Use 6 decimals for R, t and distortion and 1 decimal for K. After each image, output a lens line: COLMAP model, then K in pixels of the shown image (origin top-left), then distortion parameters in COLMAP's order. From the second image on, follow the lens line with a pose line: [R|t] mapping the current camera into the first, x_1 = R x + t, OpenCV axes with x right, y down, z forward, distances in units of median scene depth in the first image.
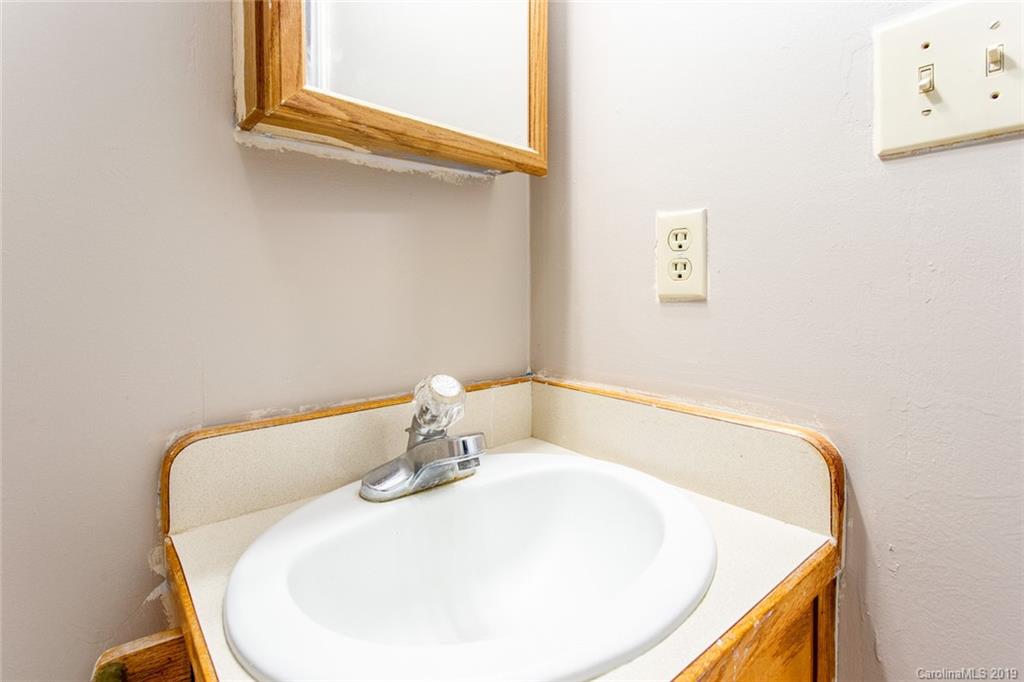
lens RADIAL K [[503.6, 0, 513.5], [0, 503.6, 290.9], [0, 0, 1]] dist [0.001047, 0.000121]
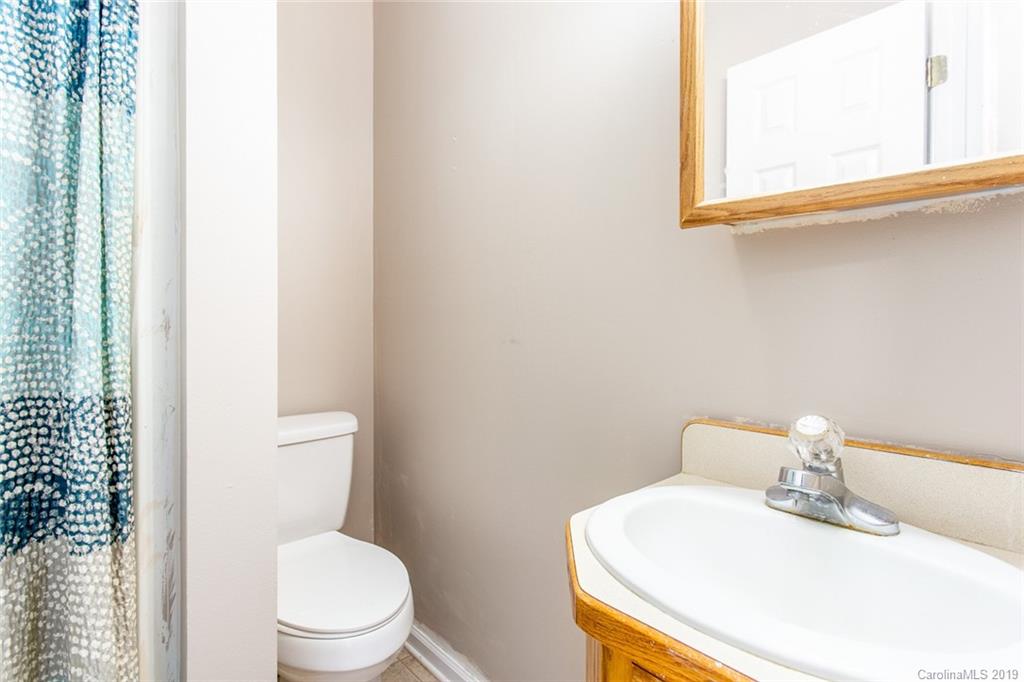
lens RADIAL K [[500.0, 0, 511.0], [0, 500.0, 335.9], [0, 0, 1]] dist [0.001477, 0.000458]
pose [[0.019080, 0.033290, -0.999264, 0.930730], [-0.015930, 0.999329, 0.032988, -0.033402], [0.999691, 0.015289, 0.019598, 0.321948]]
